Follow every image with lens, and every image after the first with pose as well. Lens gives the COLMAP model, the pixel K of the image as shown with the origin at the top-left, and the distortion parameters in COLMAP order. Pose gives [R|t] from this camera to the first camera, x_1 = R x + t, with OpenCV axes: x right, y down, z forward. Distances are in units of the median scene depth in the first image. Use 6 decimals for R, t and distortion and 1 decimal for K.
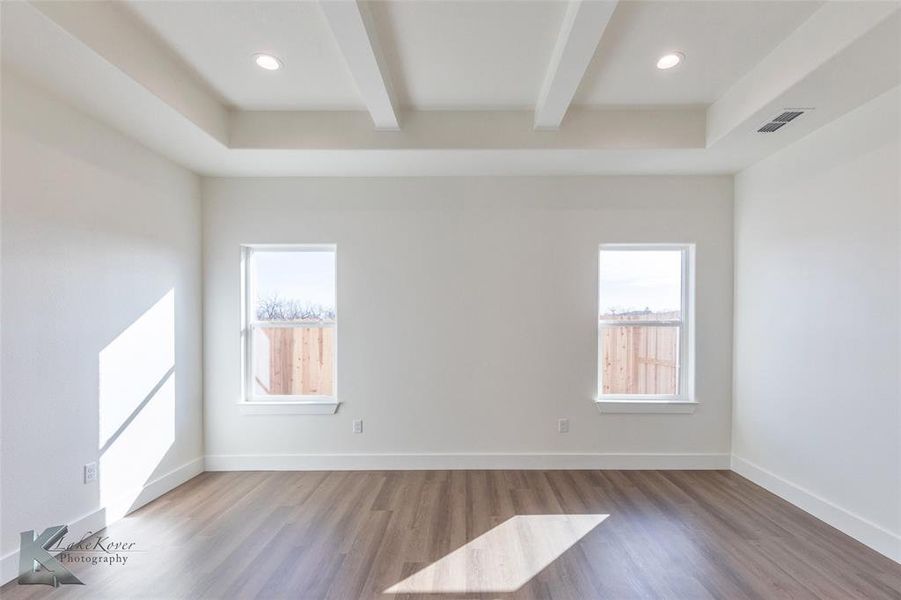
lens RADIAL K [[422.1, 0, 452.4], [0, 422.1, 331.9], [0, 0, 1]] dist [0.001915, -0.000038]
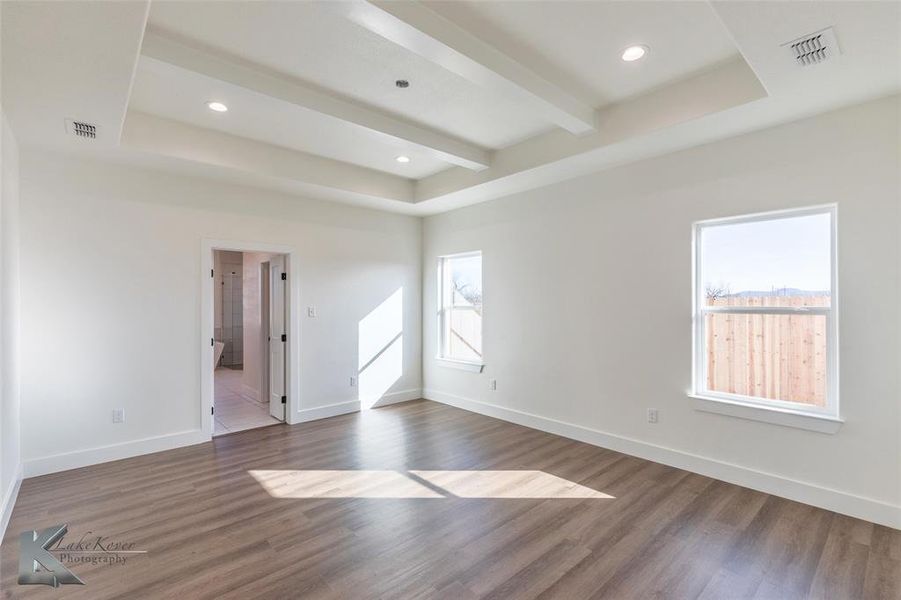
lens RADIAL K [[408.5, 0, 443.9], [0, 408.5, 303.6], [0, 0, 1]] dist [0.001376, -0.000146]
pose [[0.659650, 0.000920, -0.751572, 0.676275], [-0.017418, 0.999749, -0.014064, -0.012122], [0.751371, 0.022368, 0.659501, 0.022595]]
